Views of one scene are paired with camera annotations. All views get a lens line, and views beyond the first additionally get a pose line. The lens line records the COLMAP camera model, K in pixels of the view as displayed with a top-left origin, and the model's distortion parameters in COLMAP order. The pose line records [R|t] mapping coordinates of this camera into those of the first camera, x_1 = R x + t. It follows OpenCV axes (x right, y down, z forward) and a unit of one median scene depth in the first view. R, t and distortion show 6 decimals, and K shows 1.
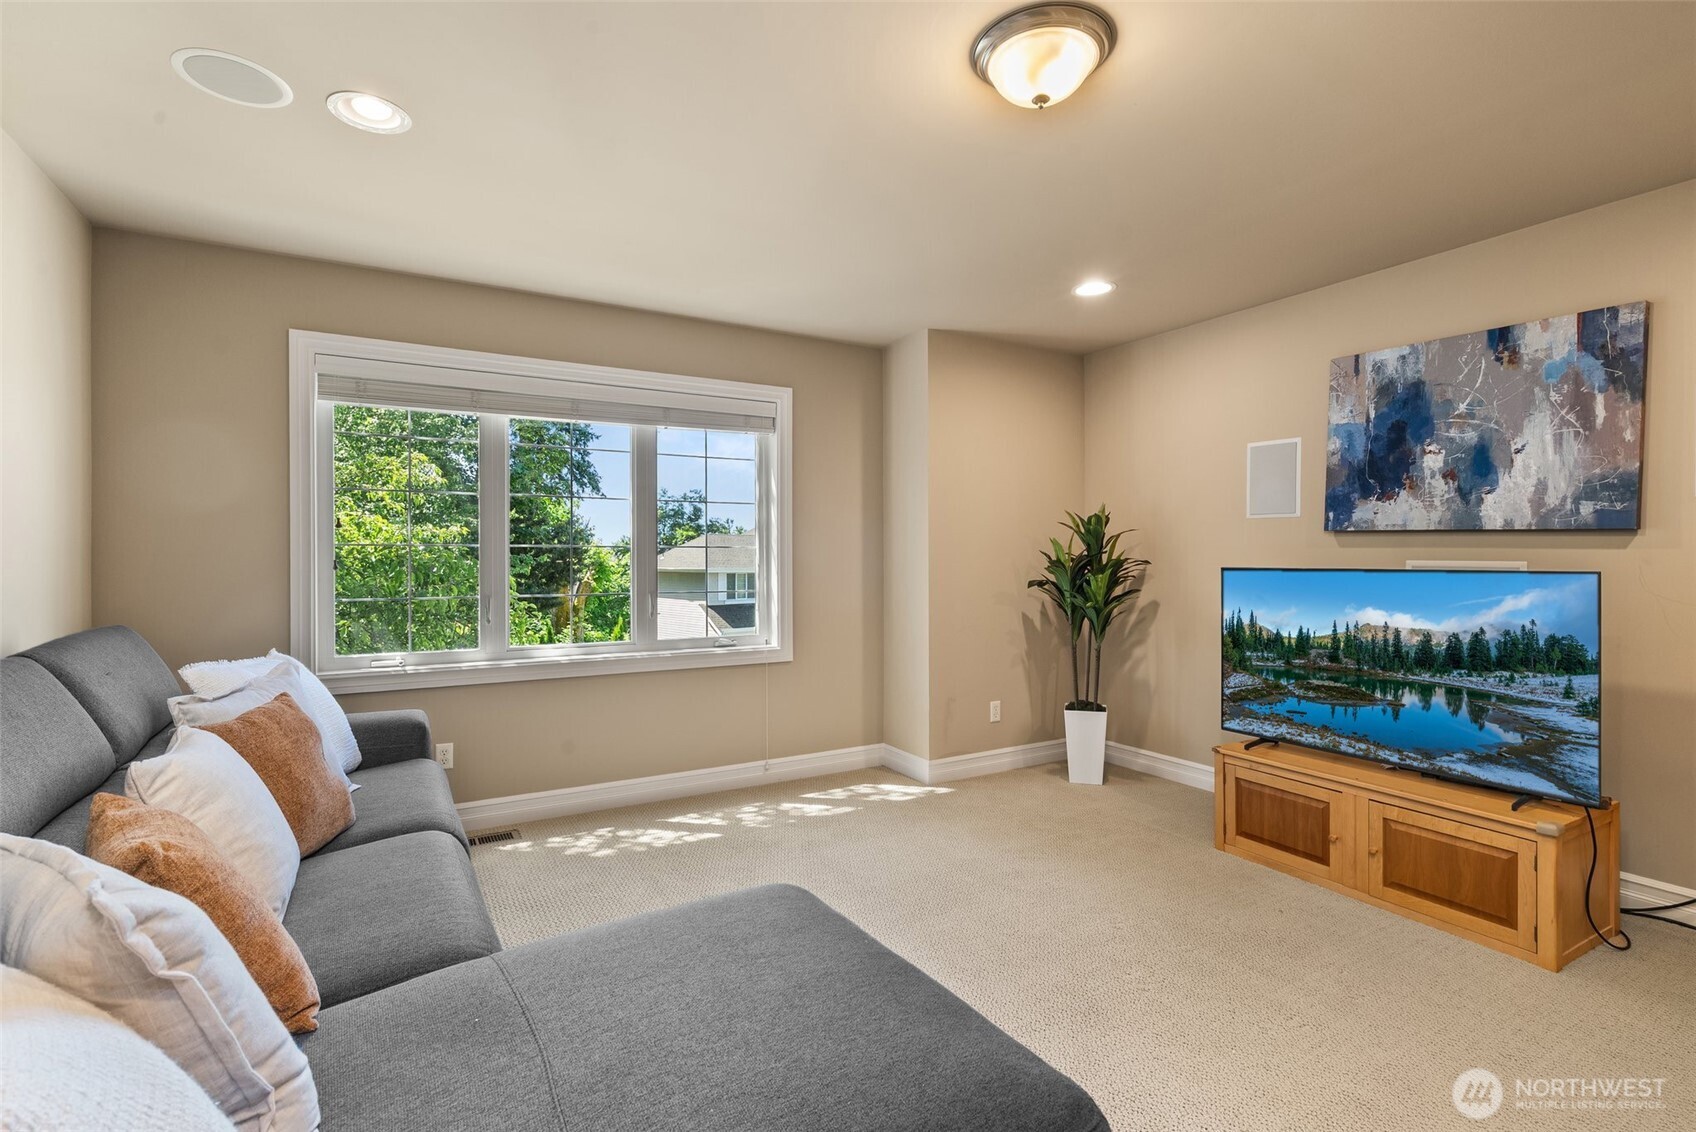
lens RADIAL K [[776.4, 0, 849.2], [0, 776.4, 564.0], [0, 0, 1]] dist [0.001247, 0.000701]
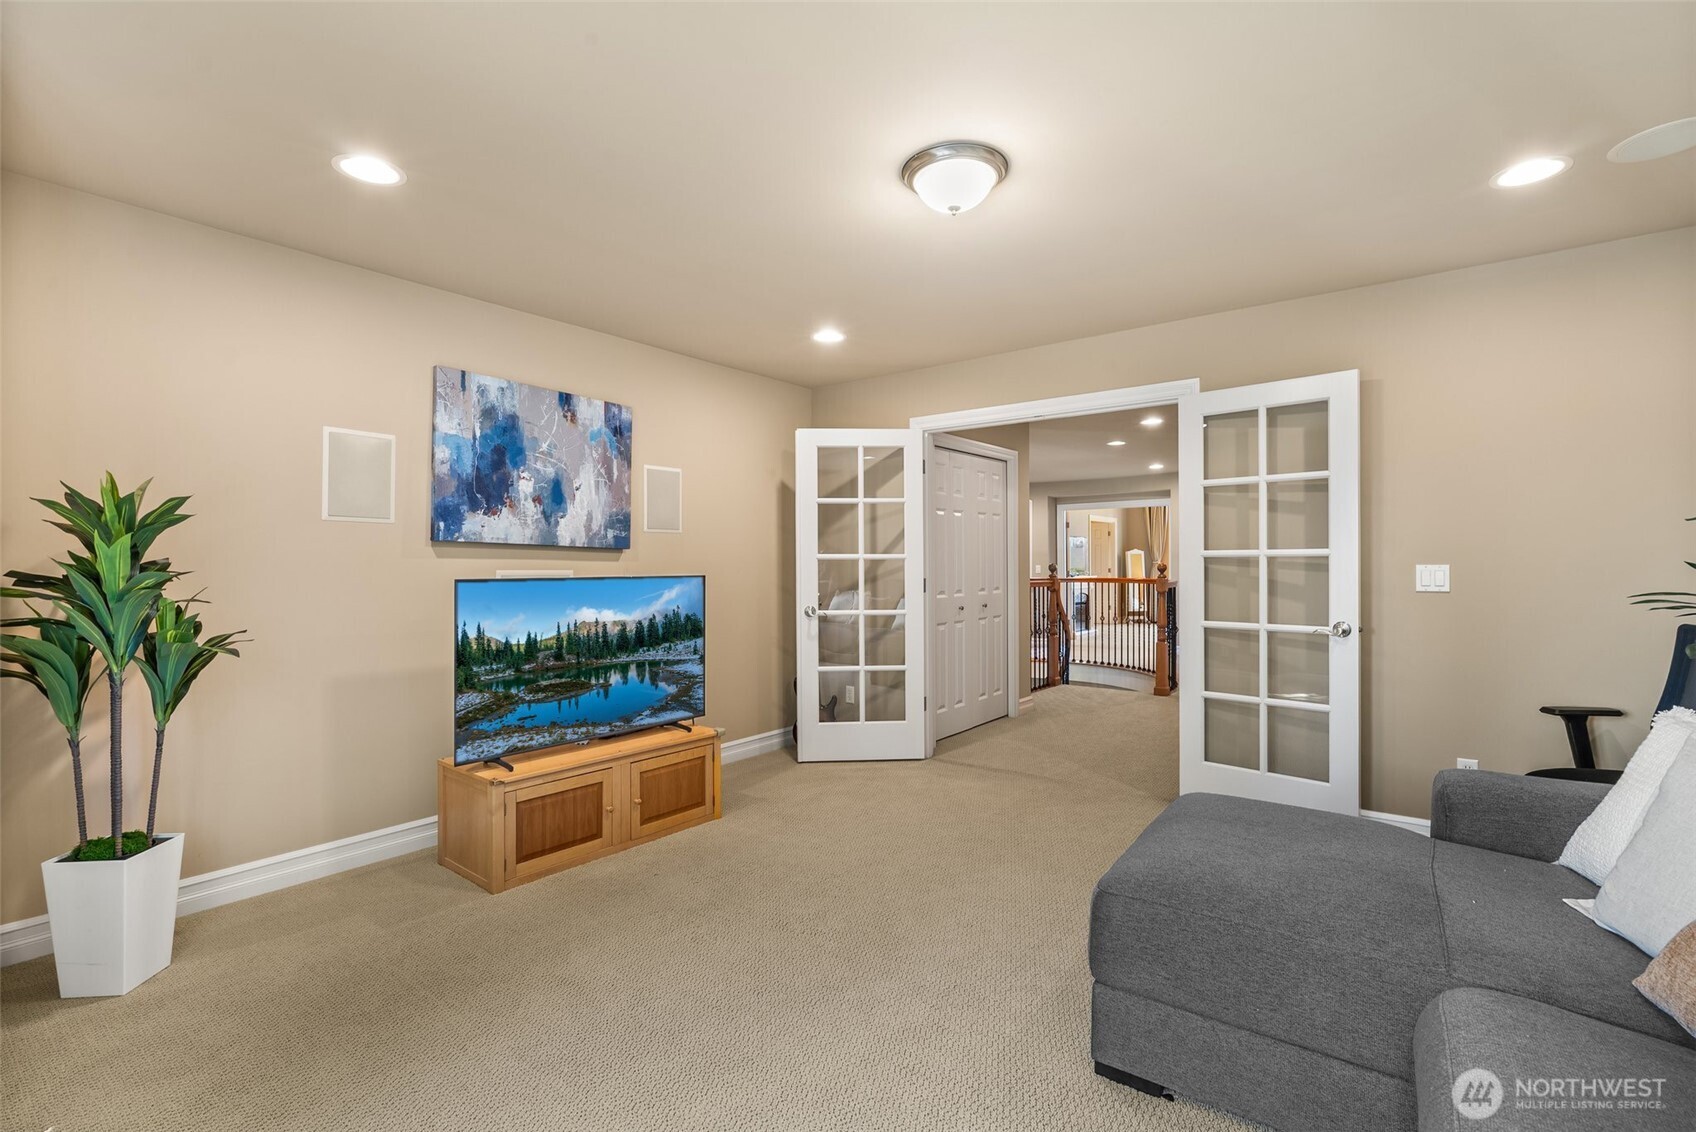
lens RADIAL K [[776.4, 0, 858.6], [0, 776.4, 557.0], [0, 0, 1]] dist [0.001247, 0.000701]
pose [[-0.308223, 0.042213, 0.950377, -0.529041], [0.034472, 0.998854, -0.033187, 0.031900], [-0.950689, 0.022533, -0.309326, 0.915751]]
